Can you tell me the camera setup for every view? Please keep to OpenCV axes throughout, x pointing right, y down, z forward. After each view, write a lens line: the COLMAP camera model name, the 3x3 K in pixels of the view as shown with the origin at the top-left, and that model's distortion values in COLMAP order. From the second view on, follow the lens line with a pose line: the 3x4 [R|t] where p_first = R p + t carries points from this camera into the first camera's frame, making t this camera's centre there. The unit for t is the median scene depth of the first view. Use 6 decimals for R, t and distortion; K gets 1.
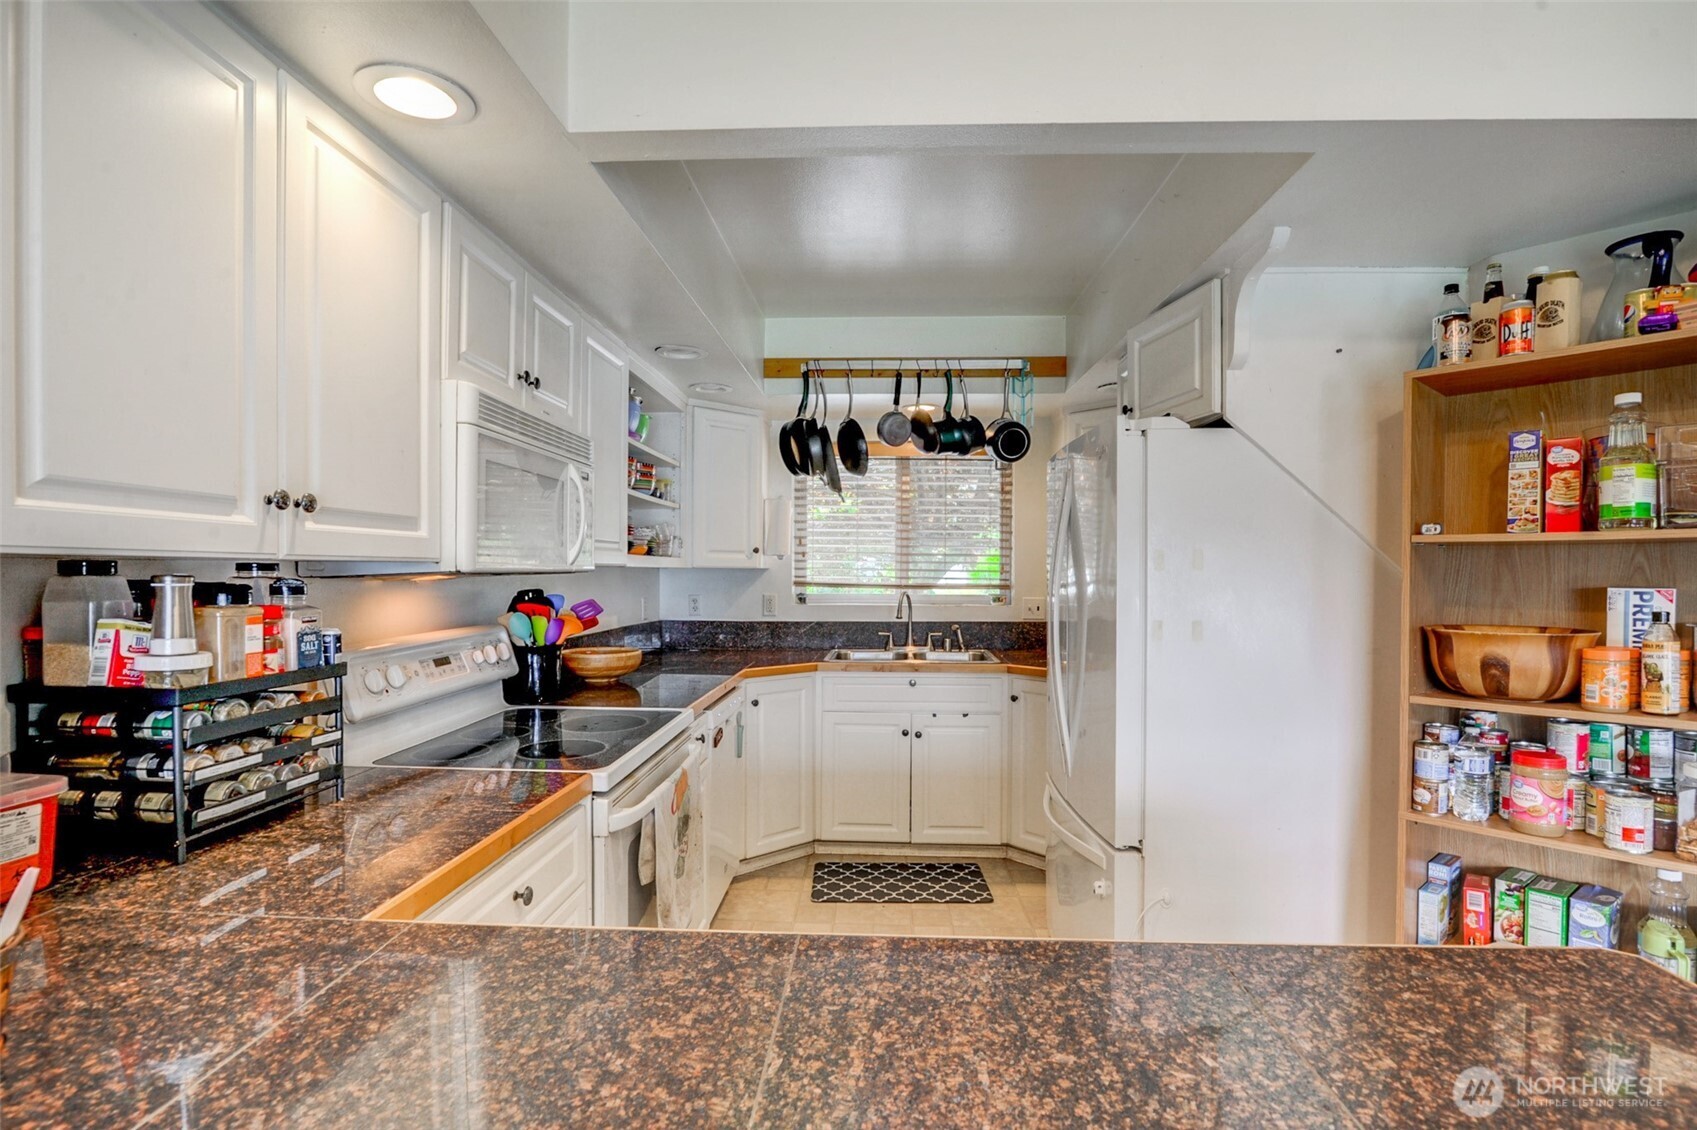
lens RADIAL K [[773.6, 0, 857.6], [0, 773.6, 569.8], [0, 0, 1]] dist [-0.002486, 0.000631]
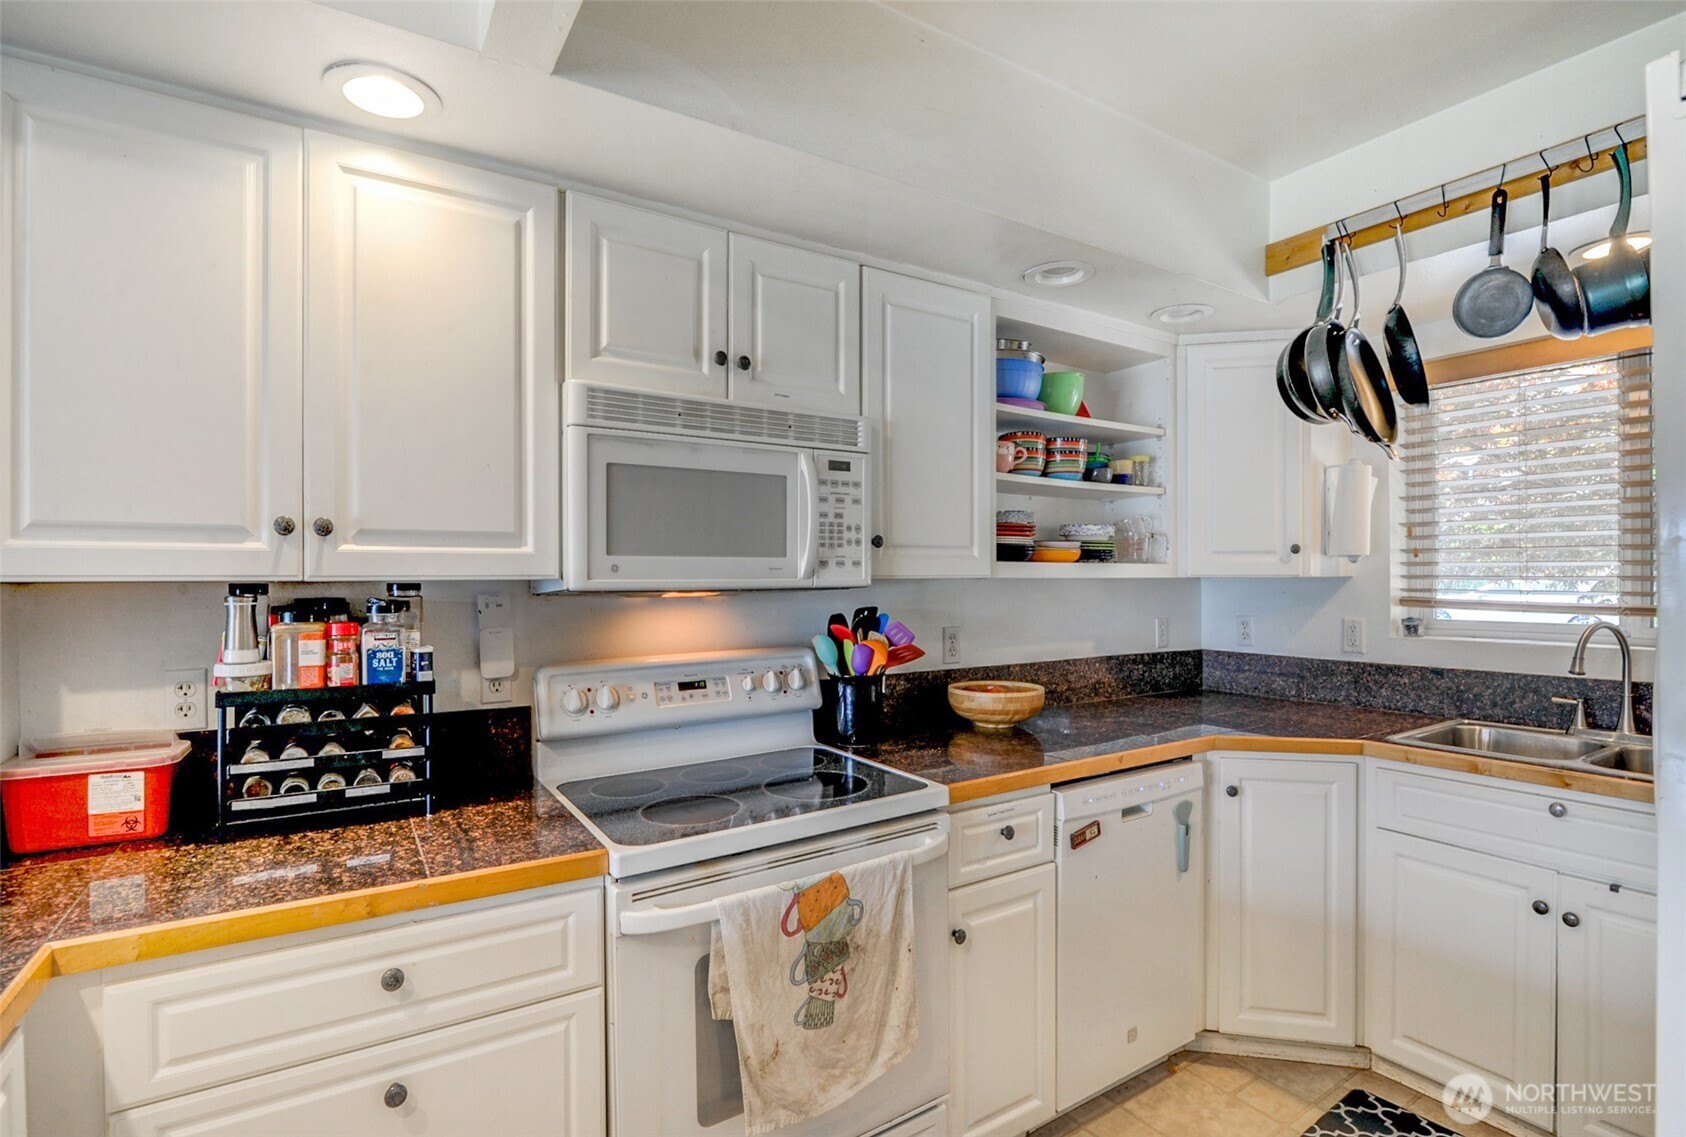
lens RADIAL K [[856.1, 0, 842.3], [0, 856.1, 566.8], [0, 0, 1]] dist [-0.015937, -0.000435]
pose [[0.598487, -0.019221, -0.800902, 0.288175], [0.008947, 0.999810, -0.017309, -0.002424], [0.801082, 0.003194, 0.598545, 0.396562]]
